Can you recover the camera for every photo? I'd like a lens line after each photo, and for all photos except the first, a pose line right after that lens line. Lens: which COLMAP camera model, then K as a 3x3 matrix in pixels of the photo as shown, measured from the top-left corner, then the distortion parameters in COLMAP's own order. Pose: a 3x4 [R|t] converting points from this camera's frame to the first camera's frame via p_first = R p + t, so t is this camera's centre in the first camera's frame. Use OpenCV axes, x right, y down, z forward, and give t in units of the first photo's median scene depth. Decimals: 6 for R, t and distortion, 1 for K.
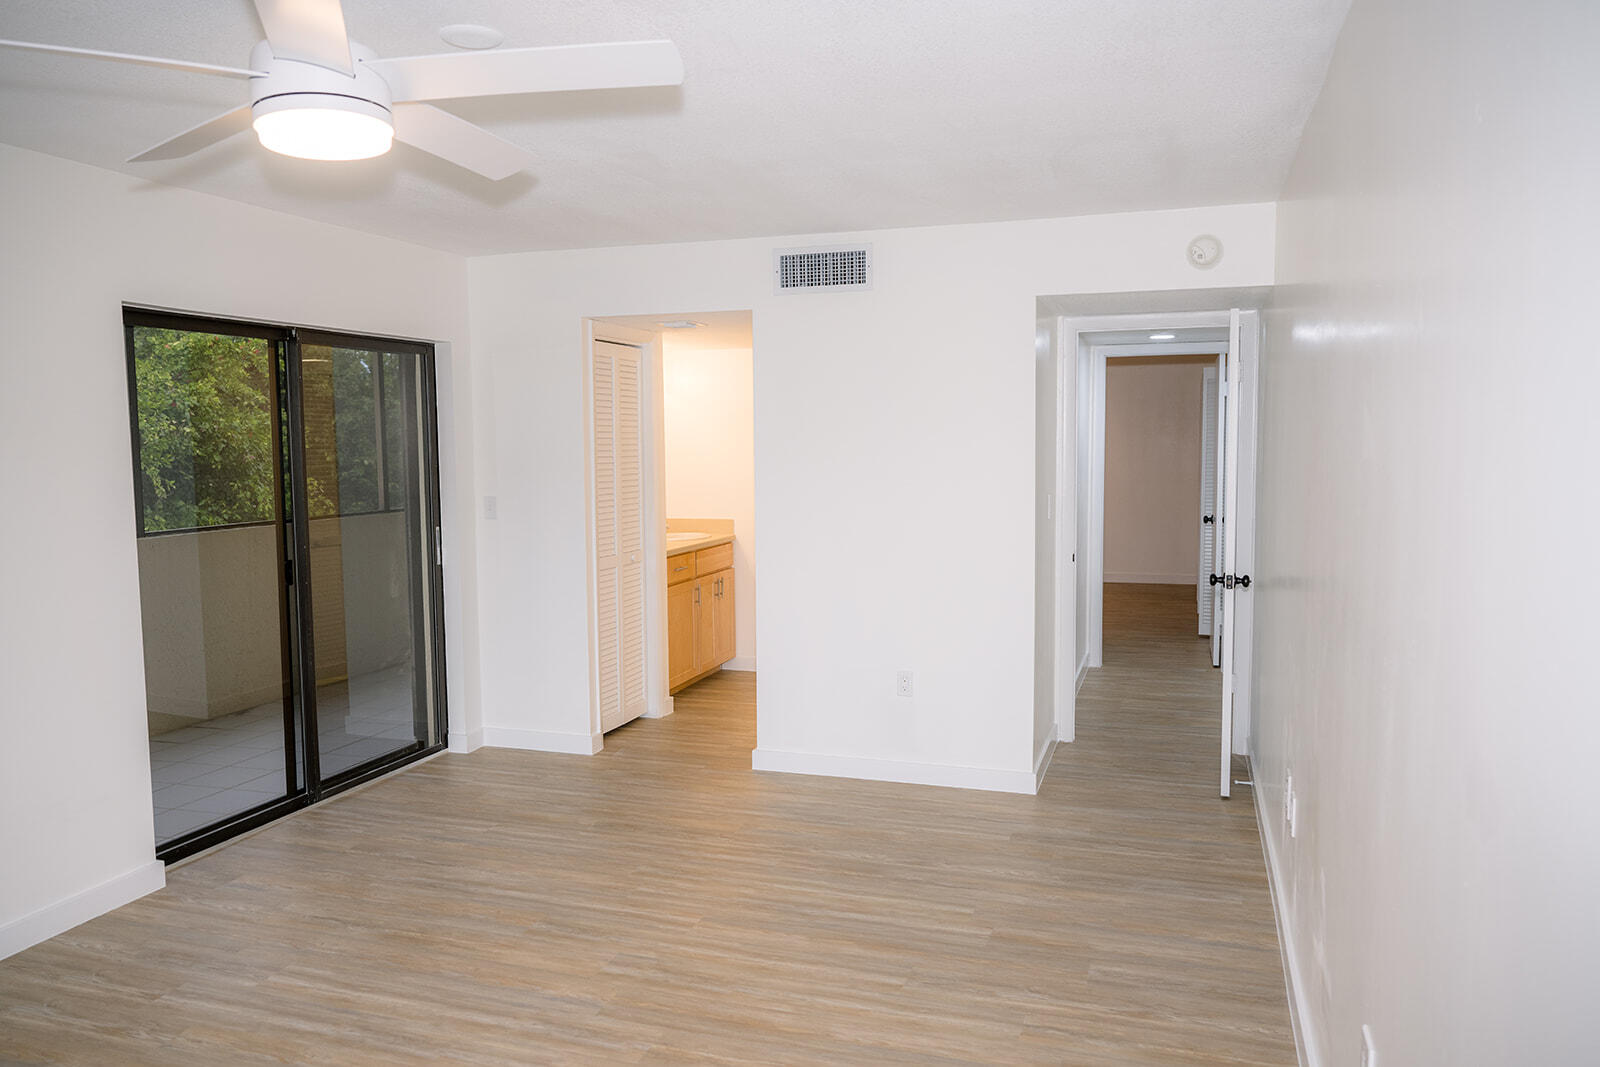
lens RADIAL K [[1073.2, 0, 760.0], [0, 1073.2, 545.3], [0, 0, 1]] dist [0.000158, -0.002619]
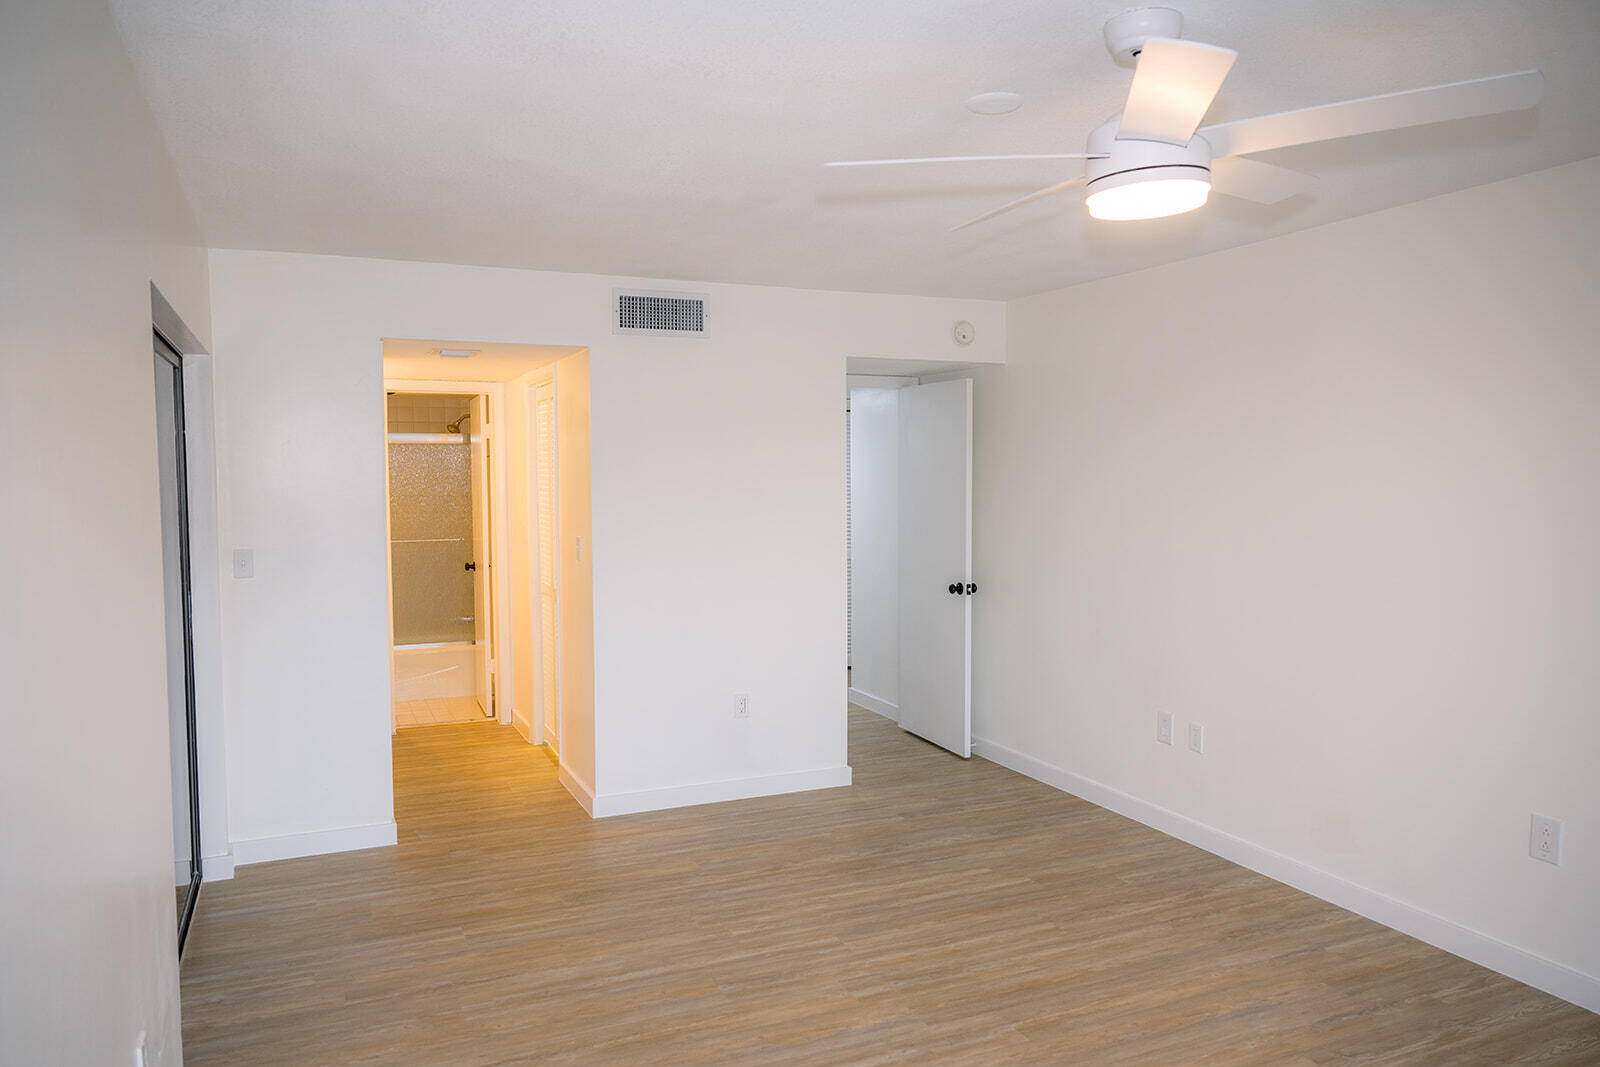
lens RADIAL K [[1073.2, 0, 760.0], [0, 1073.2, 545.3], [0, 0, 1]] dist [0.000158, -0.002619]
pose [[0.763513, -0.039525, 0.644582, -0.670708], [0.062812, 0.997938, -0.013209, -0.019404], [-0.642730, 0.050573, 0.764421, 0.201553]]
